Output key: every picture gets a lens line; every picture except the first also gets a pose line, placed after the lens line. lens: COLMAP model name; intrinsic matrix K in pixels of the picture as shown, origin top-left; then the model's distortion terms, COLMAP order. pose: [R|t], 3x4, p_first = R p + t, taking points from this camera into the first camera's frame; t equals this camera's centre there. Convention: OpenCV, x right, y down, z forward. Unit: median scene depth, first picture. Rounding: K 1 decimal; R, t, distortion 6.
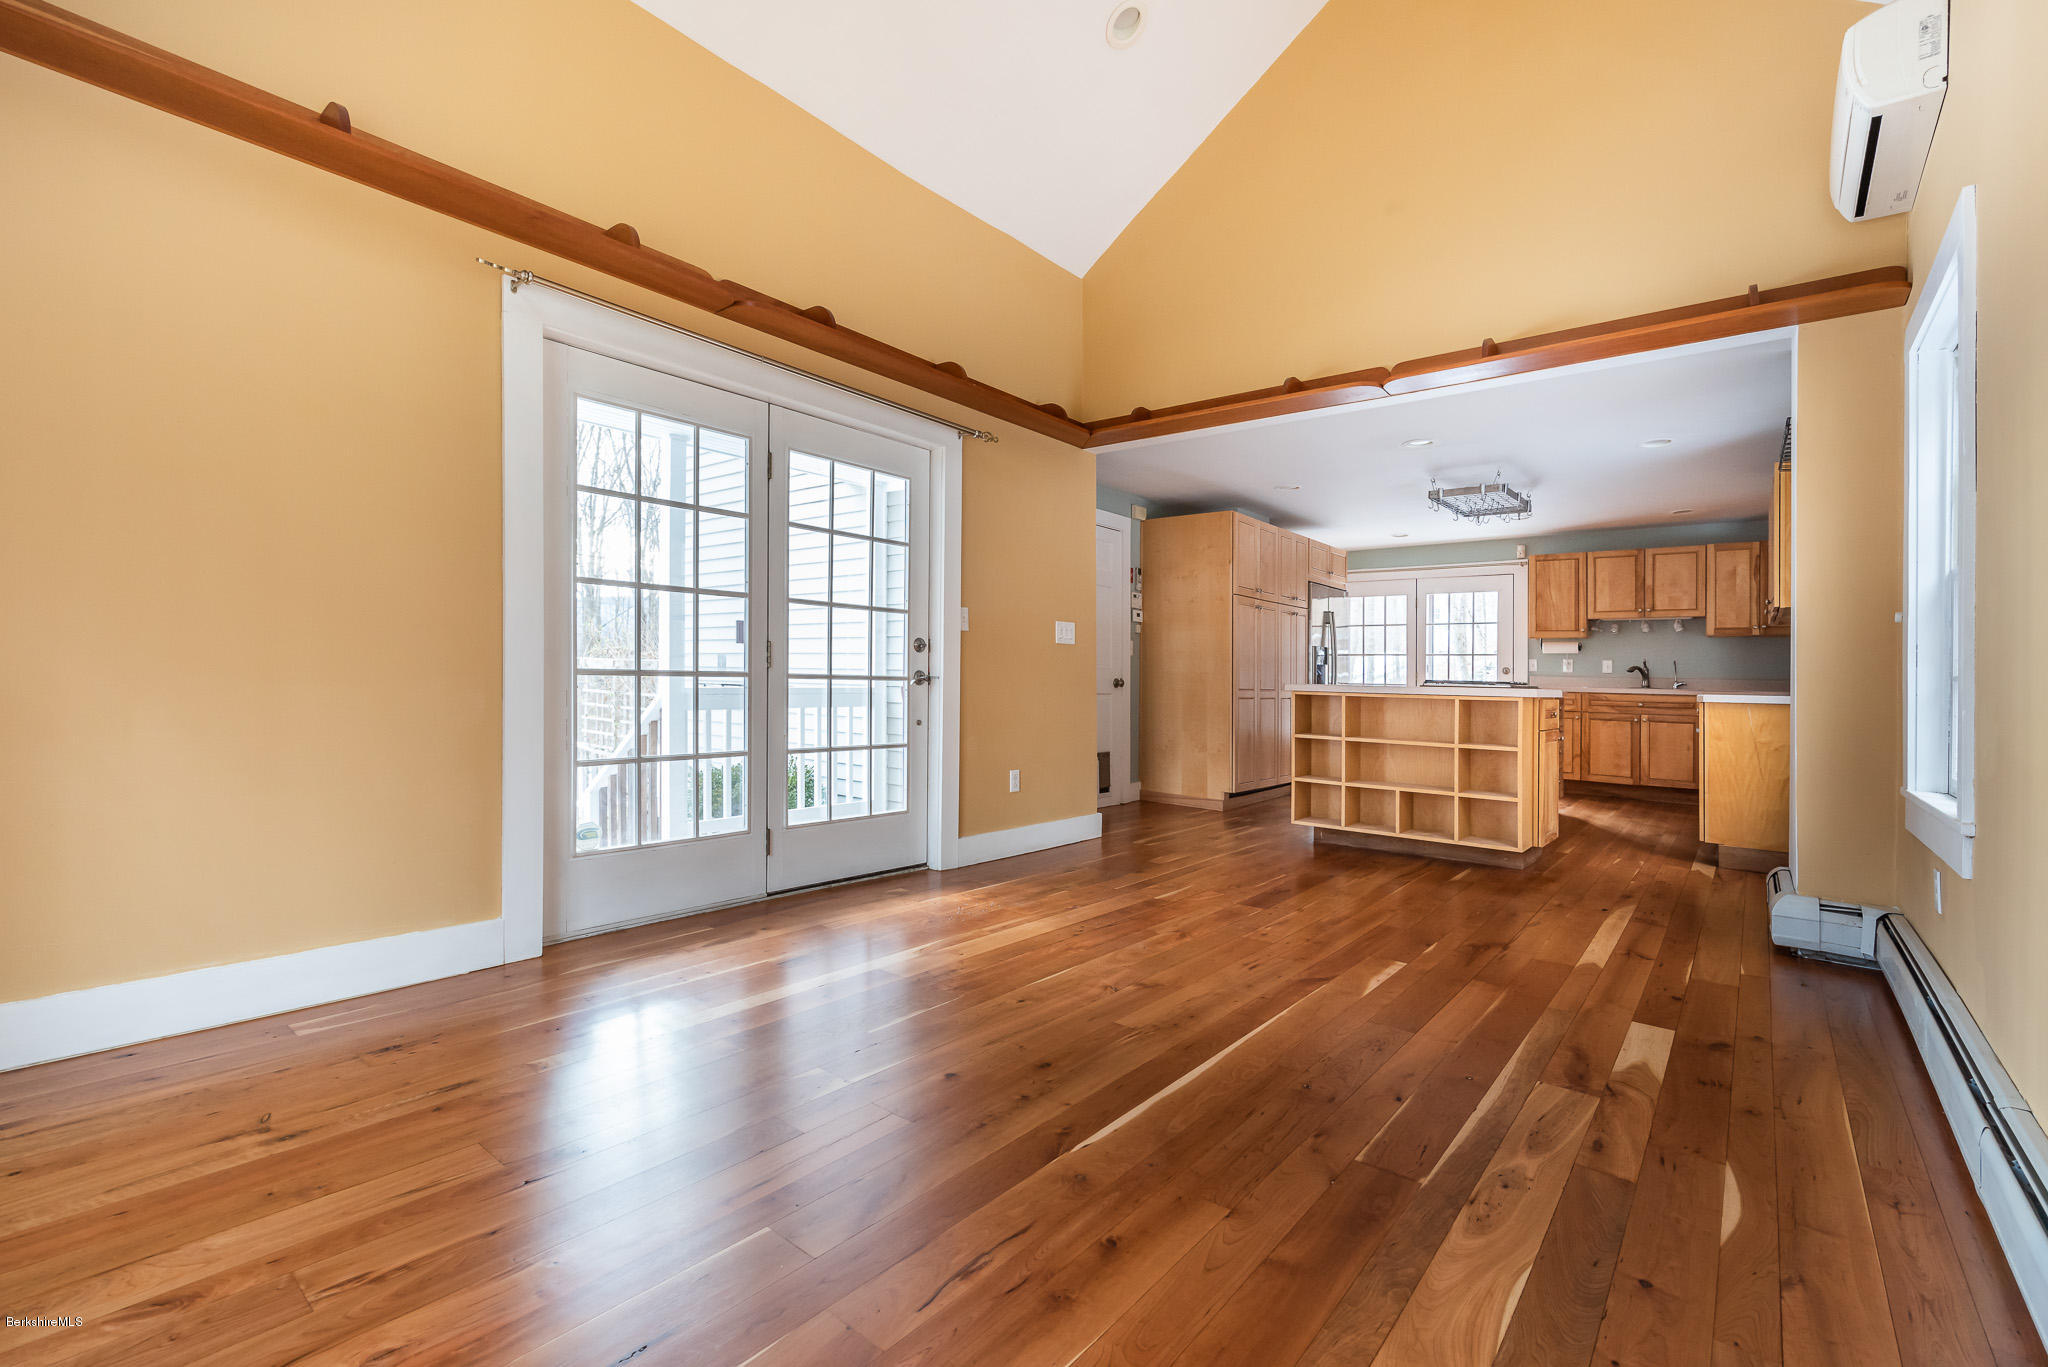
lens RADIAL K [[883.1, 0, 1081.1], [0, 883.1, 685.7], [0, 0, 1]] dist [-0.000202, 0.000119]
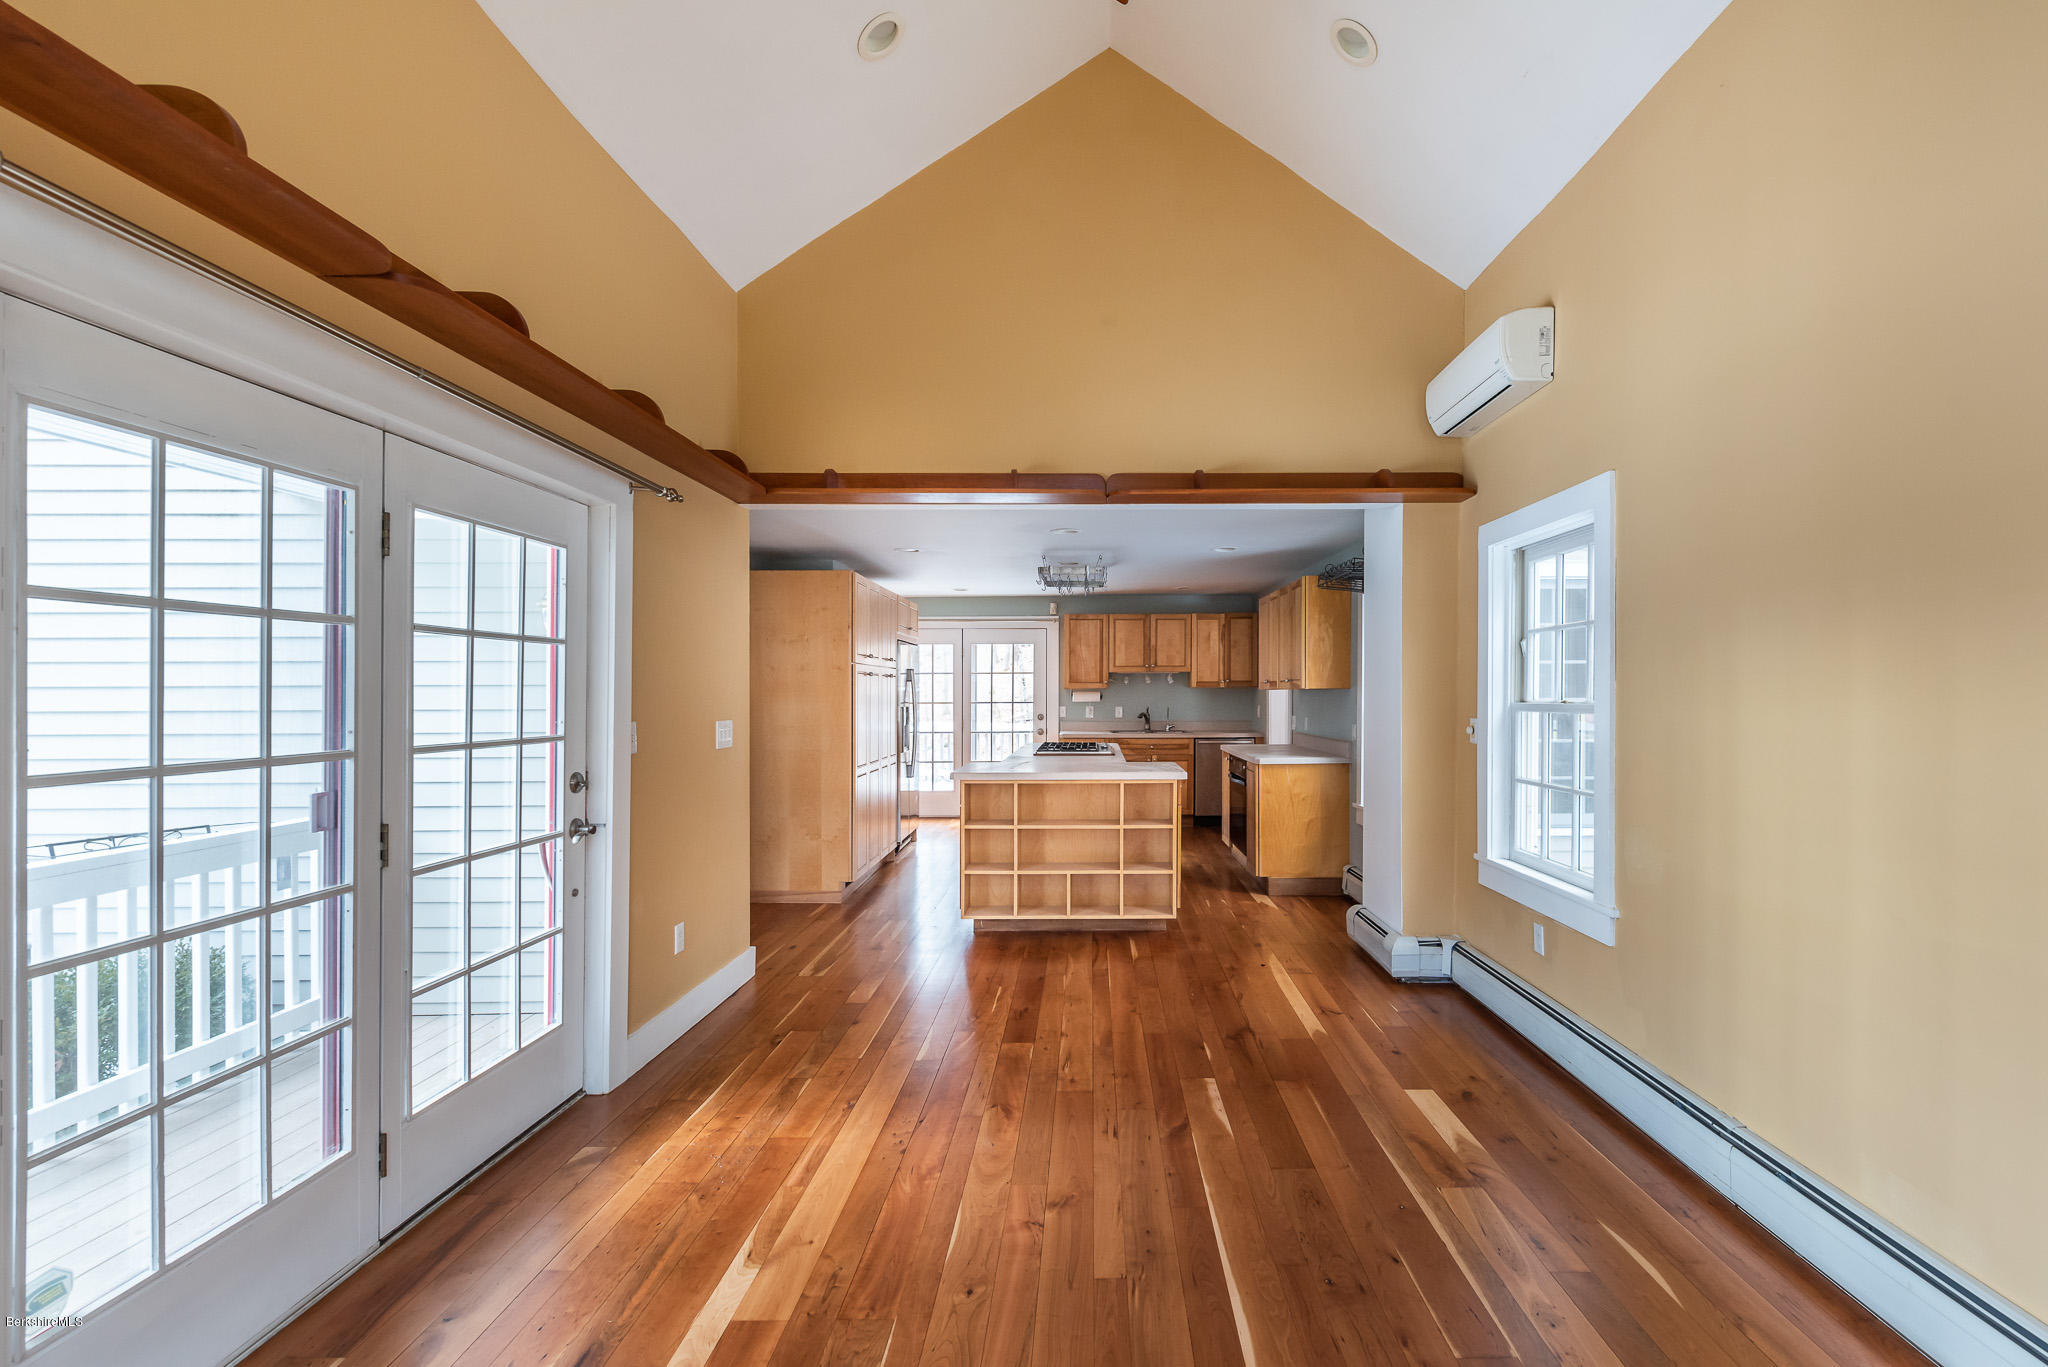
lens RADIAL K [[902.4, 0, 1022.7], [0, 902.4, 667.1], [0, 0, 1]] dist [-0.001354, -0.000234]
pose [[0.788117, -0.016956, 0.615292, -0.345259], [0.015345, 0.999851, 0.007898, -0.138802], [-0.615334, 0.003217, 0.788260, 0.221835]]
